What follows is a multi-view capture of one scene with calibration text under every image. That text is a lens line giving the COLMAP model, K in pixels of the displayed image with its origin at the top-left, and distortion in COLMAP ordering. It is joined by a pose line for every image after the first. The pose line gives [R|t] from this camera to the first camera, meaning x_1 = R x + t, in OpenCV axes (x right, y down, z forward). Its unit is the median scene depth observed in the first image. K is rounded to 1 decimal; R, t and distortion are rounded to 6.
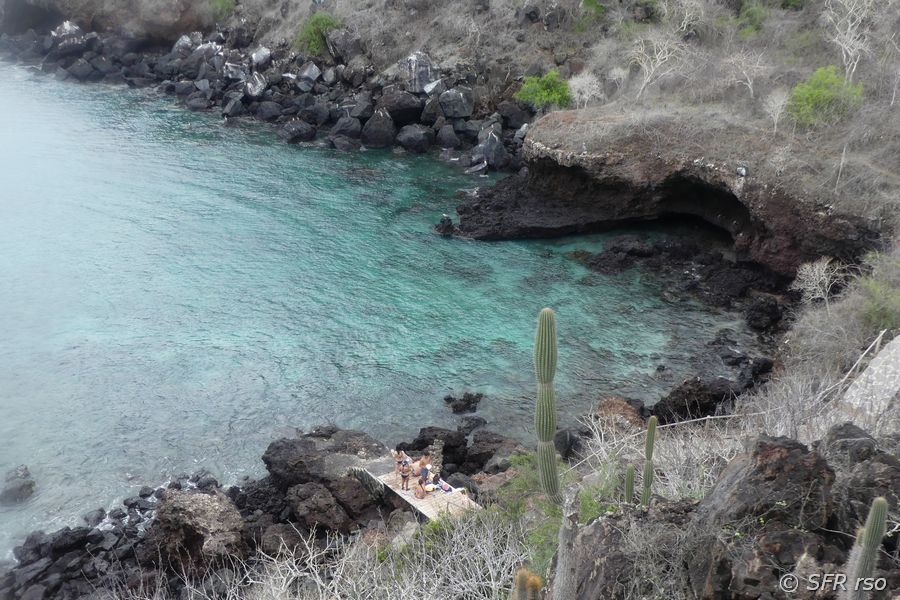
lens RADIAL K [[885.7, 0, 449.0], [0, 885.7, 300.3], [0, 0, 1]] dist [-0.007587, 0.000000]
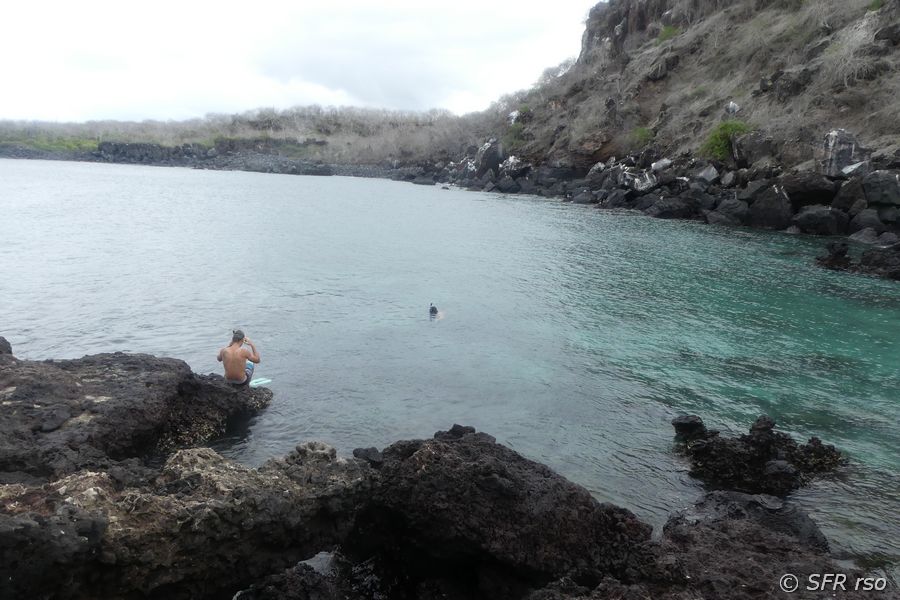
lens RADIAL K [[690.9, 0, 451.5], [0, 690.9, 301.7], [0, 0, 1]] dist [-0.001299, -0.001234]
pose [[0.838878, 0.127793, -0.529105, 0.020024], [-0.245890, 0.956183, -0.158907, 0.055566], [0.485614, 0.263406, 0.833544, 0.349587]]
